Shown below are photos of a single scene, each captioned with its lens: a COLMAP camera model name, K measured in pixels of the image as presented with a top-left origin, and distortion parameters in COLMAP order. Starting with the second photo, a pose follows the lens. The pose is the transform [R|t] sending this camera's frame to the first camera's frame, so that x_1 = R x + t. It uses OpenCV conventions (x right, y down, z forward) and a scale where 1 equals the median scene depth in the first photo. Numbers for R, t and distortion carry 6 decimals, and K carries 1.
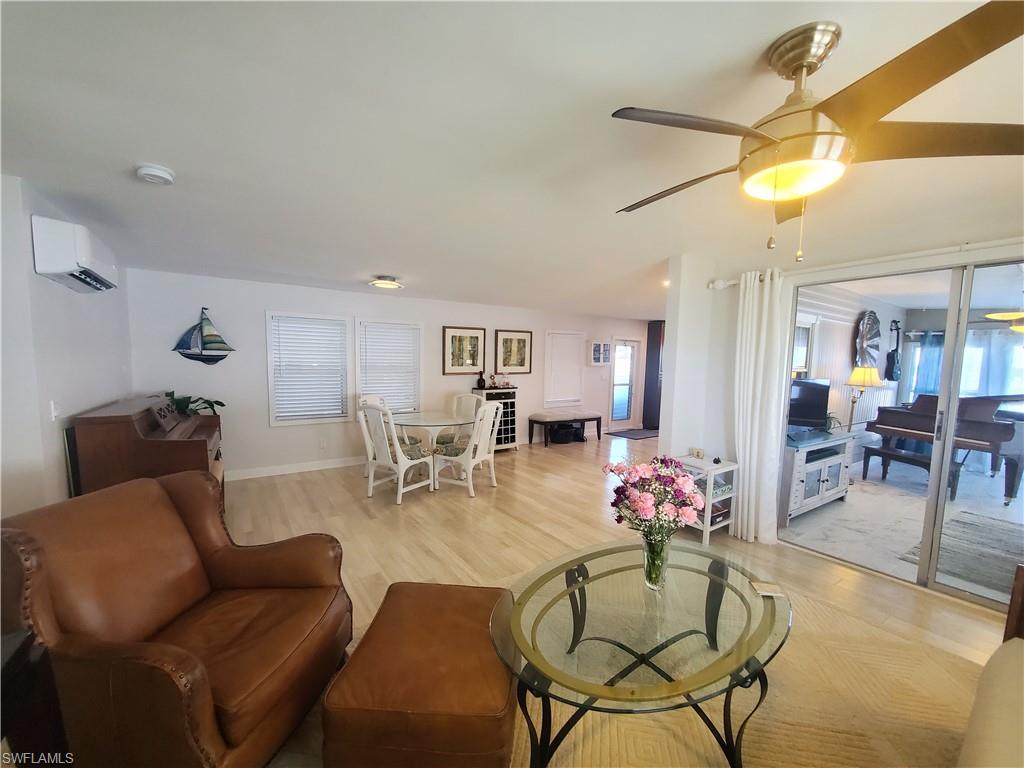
lens RADIAL K [[404.1, 0, 500.5], [0, 404.1, 400.3], [0, 0, 1]] dist [-0.003197, -0.000127]
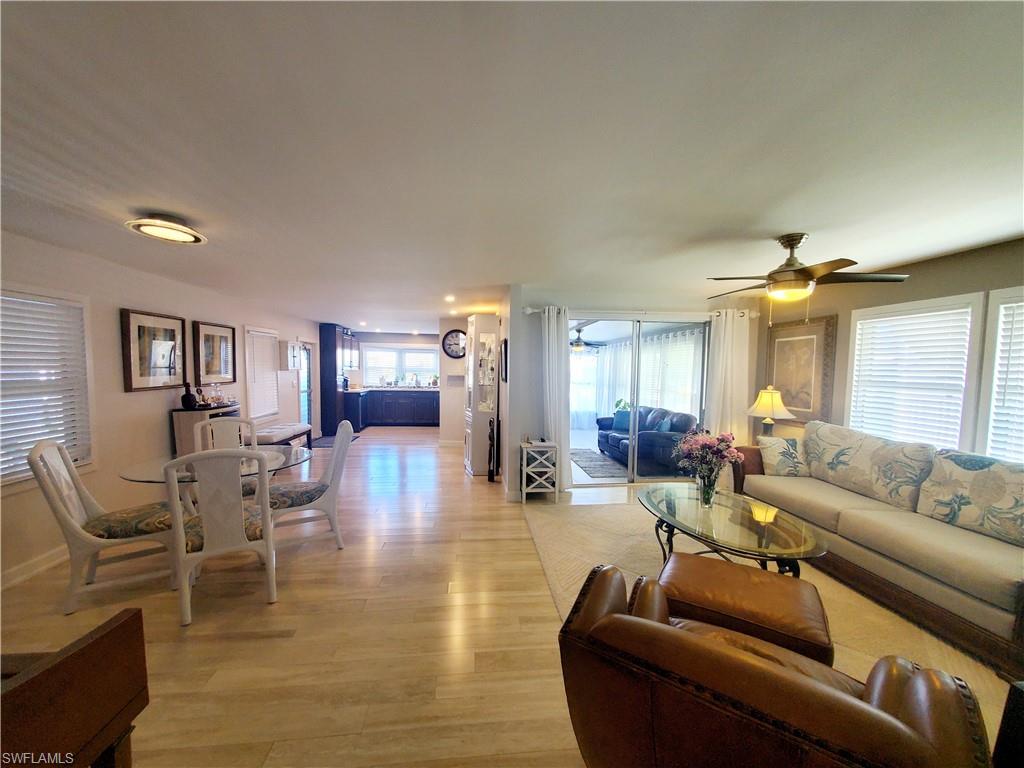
lens RADIAL K [[404.1, 0, 500.5], [0, 404.1, 400.3], [0, 0, 1]] dist [-0.003197, -0.000127]
pose [[0.479844, -0.080156, 0.873685, -0.376139], [0.083657, 0.995461, 0.045382, -0.030602], [-0.873357, 0.051313, 0.484371, 0.239678]]
